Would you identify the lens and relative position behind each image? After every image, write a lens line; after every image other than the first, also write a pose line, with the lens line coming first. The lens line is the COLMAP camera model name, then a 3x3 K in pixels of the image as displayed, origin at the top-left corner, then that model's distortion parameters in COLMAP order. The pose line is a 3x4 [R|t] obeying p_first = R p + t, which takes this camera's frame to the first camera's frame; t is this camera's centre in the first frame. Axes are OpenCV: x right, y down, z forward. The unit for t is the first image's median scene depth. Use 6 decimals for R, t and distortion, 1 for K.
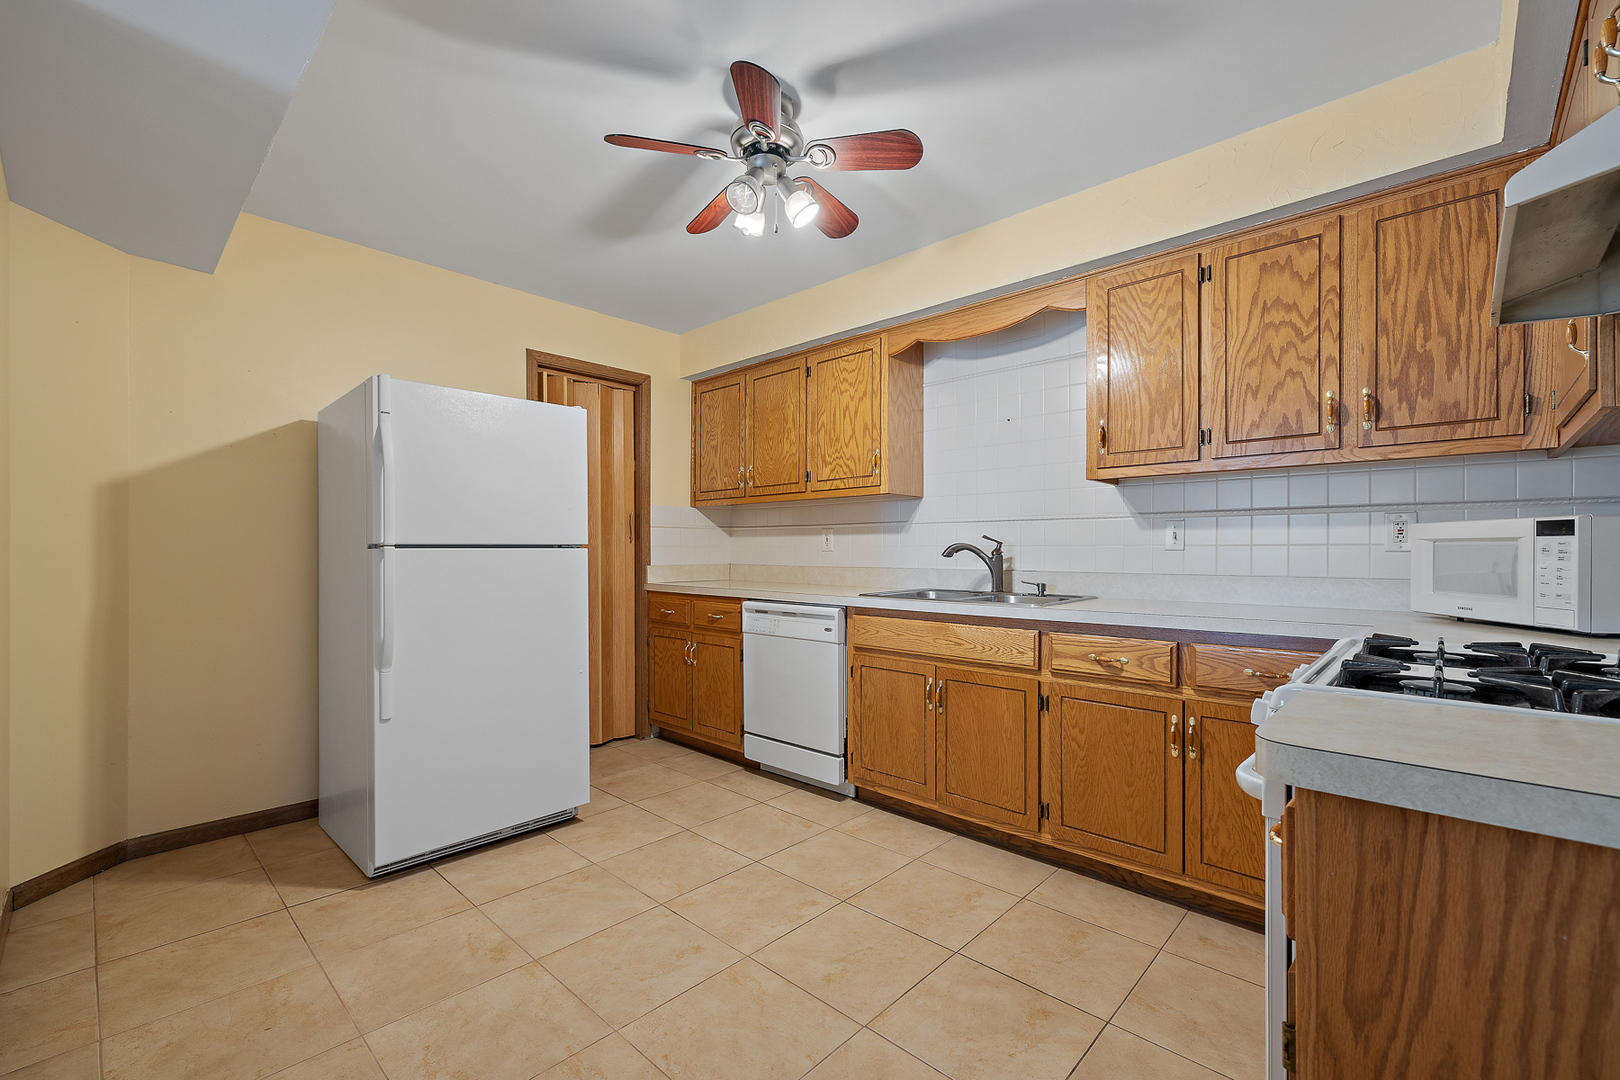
lens RADIAL K [[687.6, 0, 809.4], [0, 687.6, 553.4], [0, 0, 1]] dist [0.002327, -0.000835]
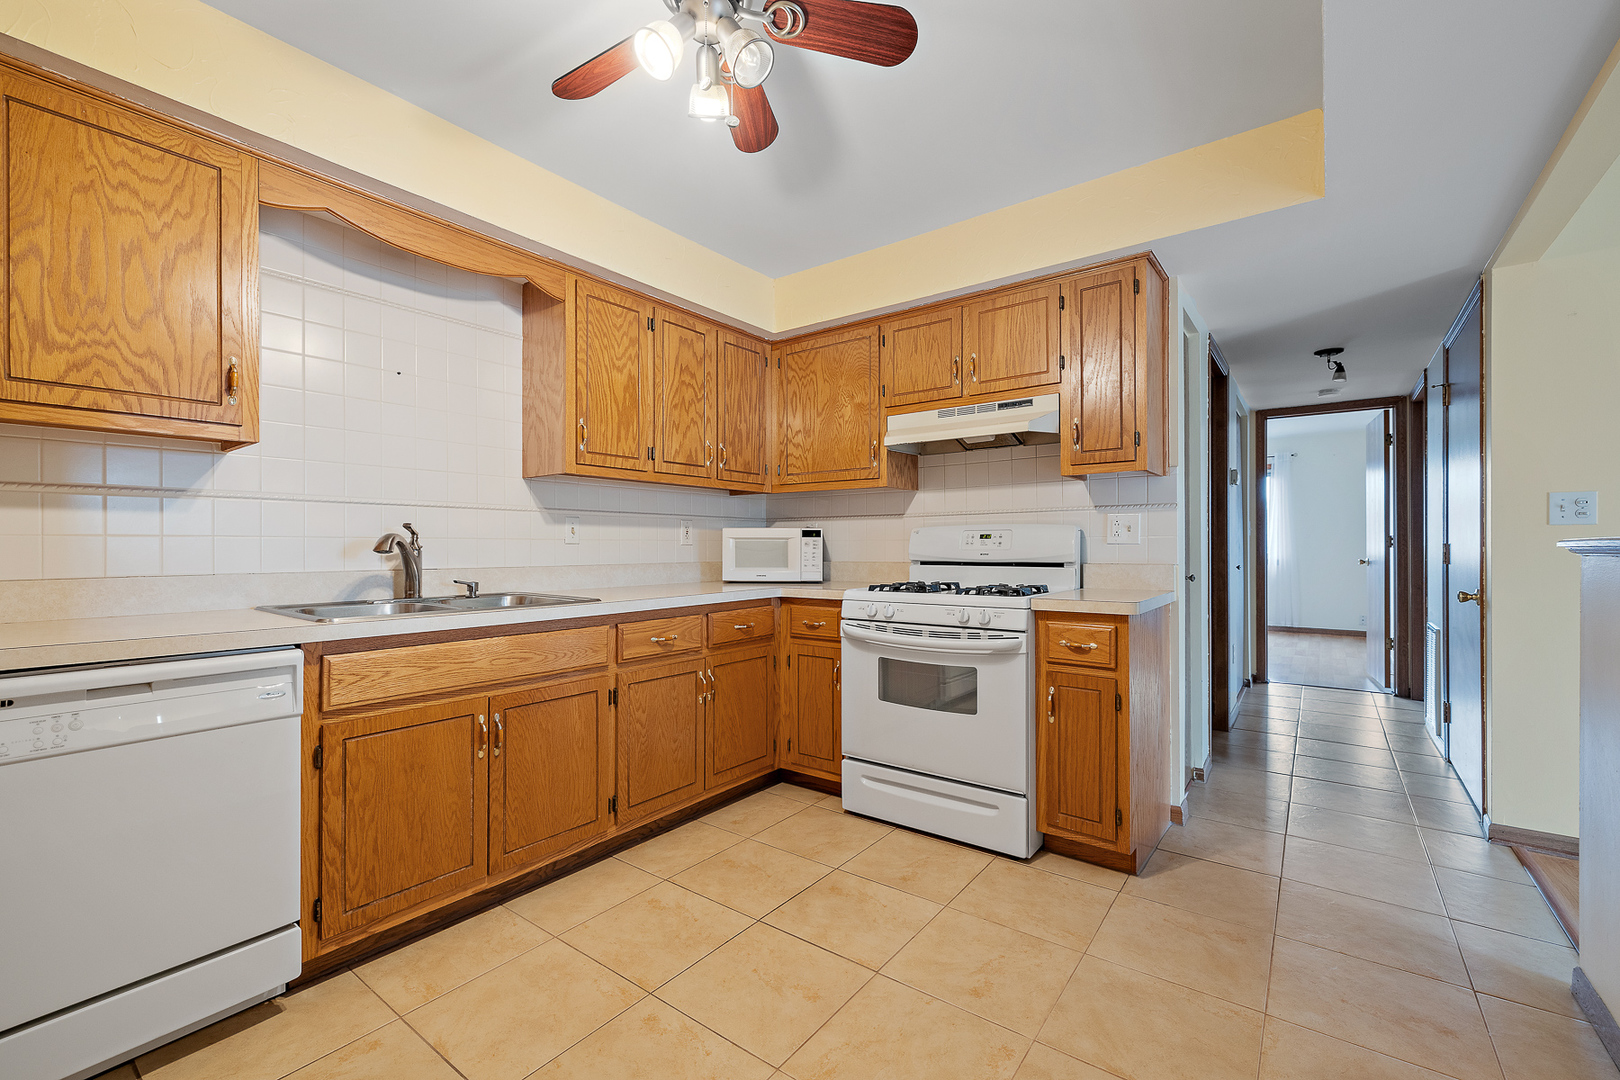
lens RADIAL K [[687.6, 0, 808.2], [0, 687.6, 538.0], [0, 0, 1]] dist [0.002327, -0.000835]
pose [[-0.115138, 0.004642, 0.993339, -0.684678], [-0.002259, 0.999985, -0.004934, -0.008761], [-0.993347, -0.002812, -0.115126, 0.831818]]
